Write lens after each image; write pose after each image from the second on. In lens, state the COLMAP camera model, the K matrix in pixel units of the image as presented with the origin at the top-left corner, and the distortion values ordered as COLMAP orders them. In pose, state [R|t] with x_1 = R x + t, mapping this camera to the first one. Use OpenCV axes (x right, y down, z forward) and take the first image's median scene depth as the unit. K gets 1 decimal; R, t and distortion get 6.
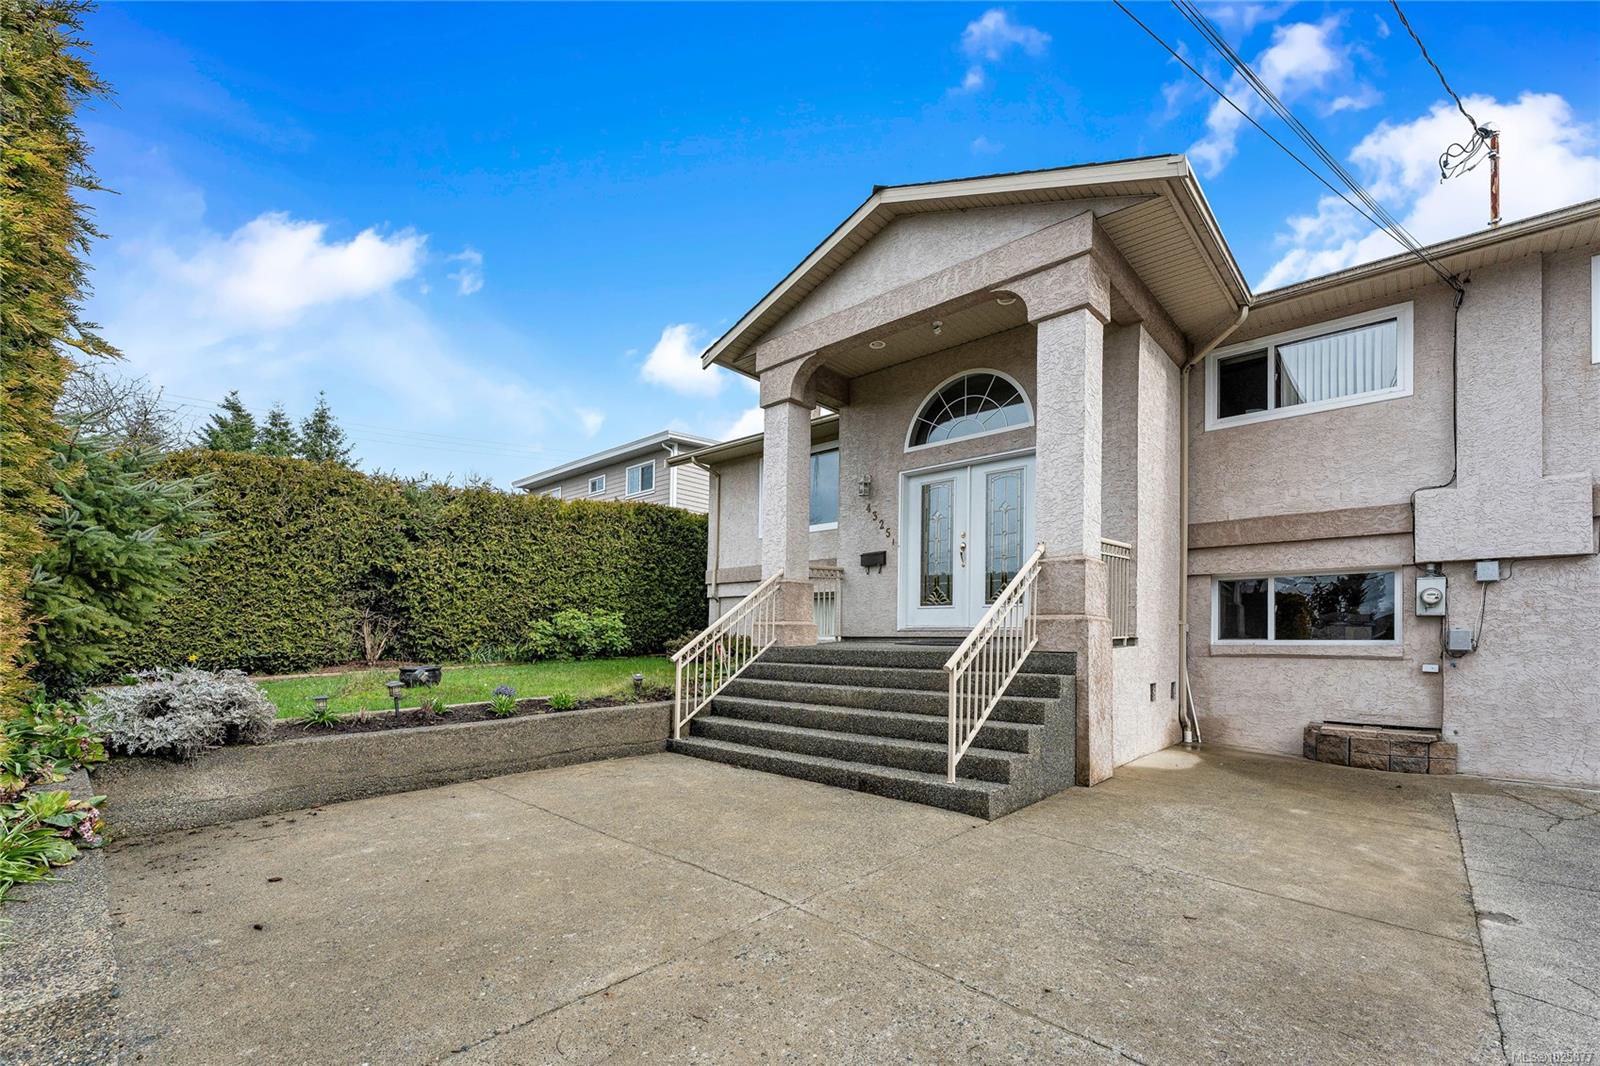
lens RADIAL K [[680.6, 0, 821.0], [0, 680.6, 621.6], [0, 0, 1]] dist [-0.001777, -0.000928]
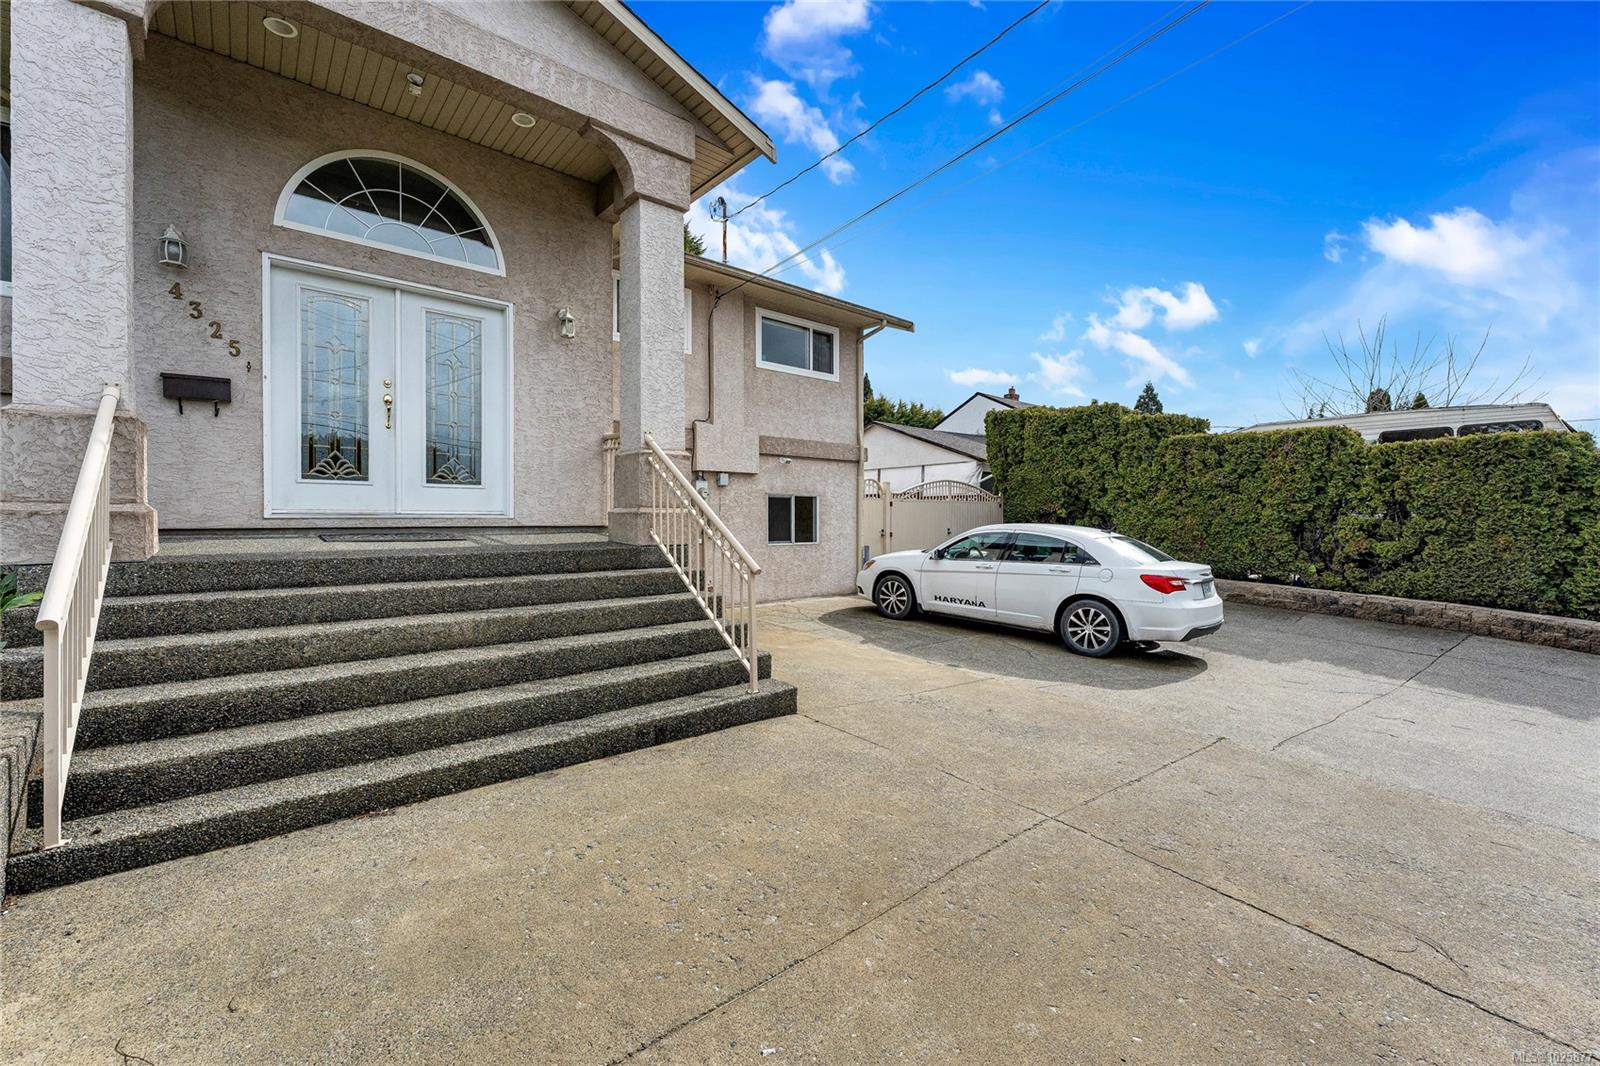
lens RADIAL K [[650.8, 0, 785.9], [0, 650.8, 510.4], [0, 0, 1]] dist [-0.002692, -0.000135]
pose [[0.148241, -0.002864, 0.988947, -0.403982], [-0.033027, 0.999424, 0.007845, -0.013821], [-0.988400, -0.033825, 0.148061, 0.481227]]
